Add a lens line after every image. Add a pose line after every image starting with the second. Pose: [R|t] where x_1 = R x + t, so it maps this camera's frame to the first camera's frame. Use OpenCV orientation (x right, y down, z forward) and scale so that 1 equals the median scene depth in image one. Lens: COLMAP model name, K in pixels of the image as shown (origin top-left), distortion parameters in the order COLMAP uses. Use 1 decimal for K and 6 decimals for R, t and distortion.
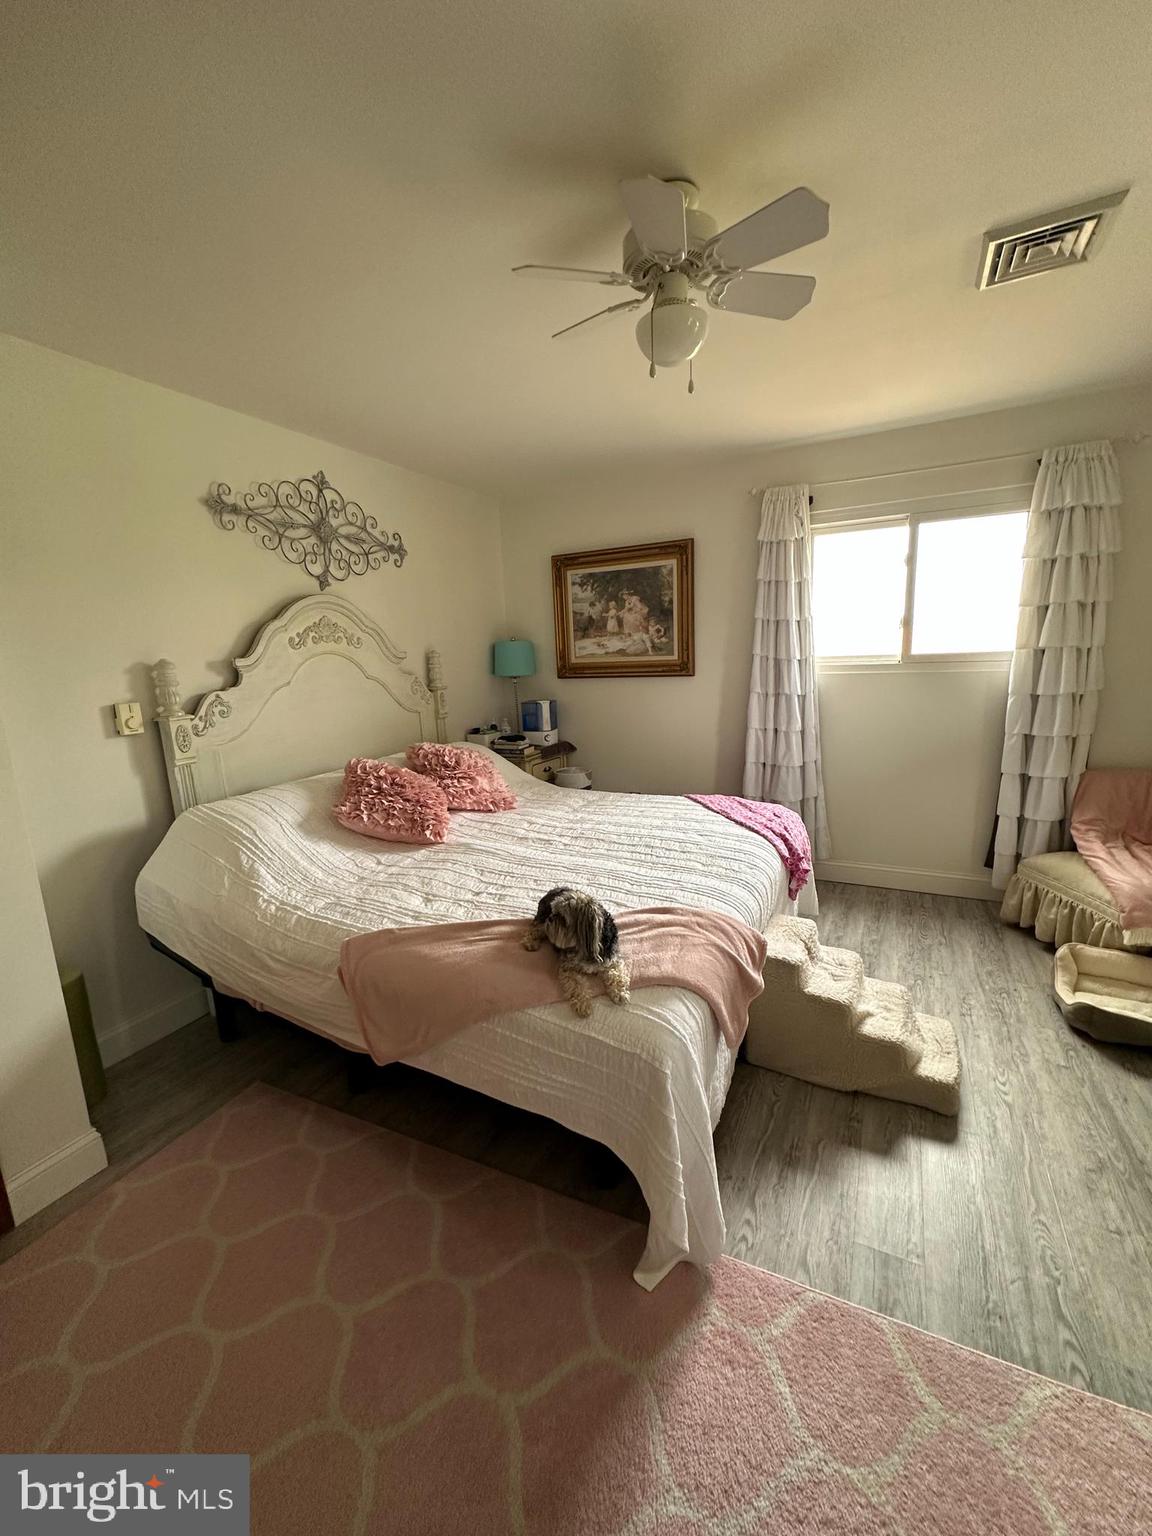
lens RADIAL K [[617.1, 0, 573.2], [0, 617.1, 765.7], [0, 0, 1]] dist [0.001172, 0.000345]
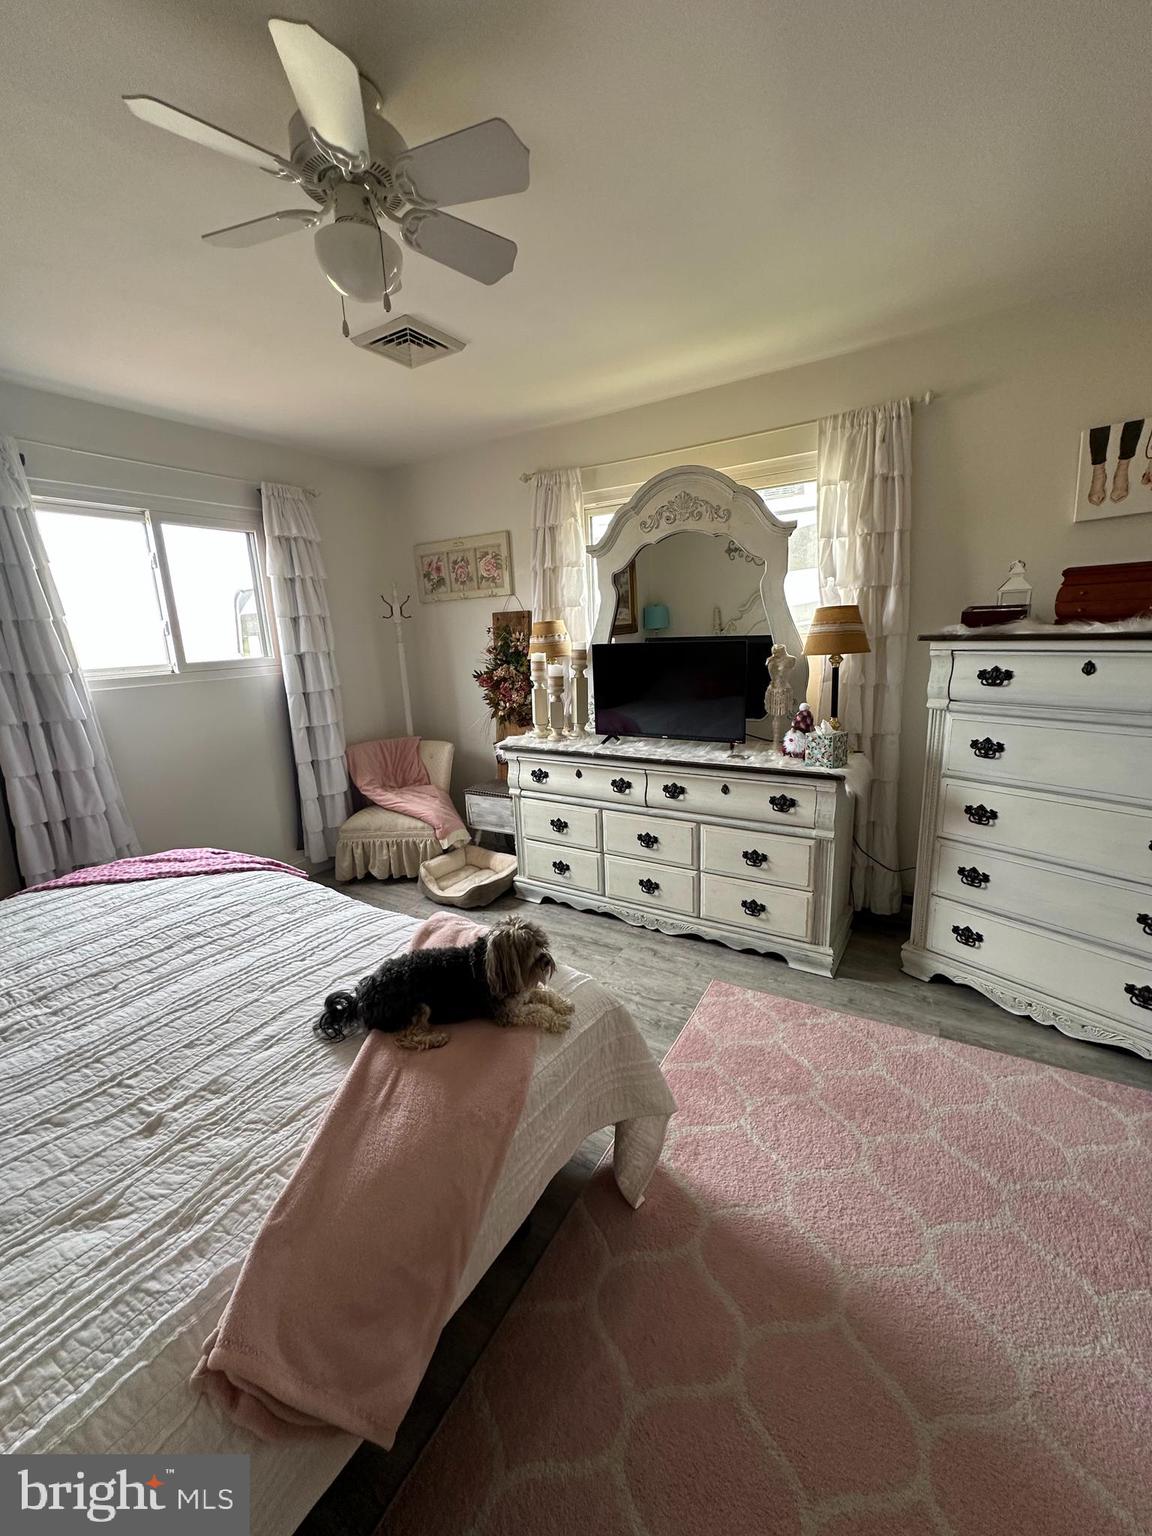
lens RADIAL K [[617.1, 0, 576.9], [0, 617.1, 764.7], [0, 0, 1]] dist [0.001172, 0.000345]
pose [[0.079836, -0.179090, 0.980588, -0.422419], [0.225075, 0.961562, 0.157290, -0.055591], [-0.971065, 0.208149, 0.117076, 0.414184]]
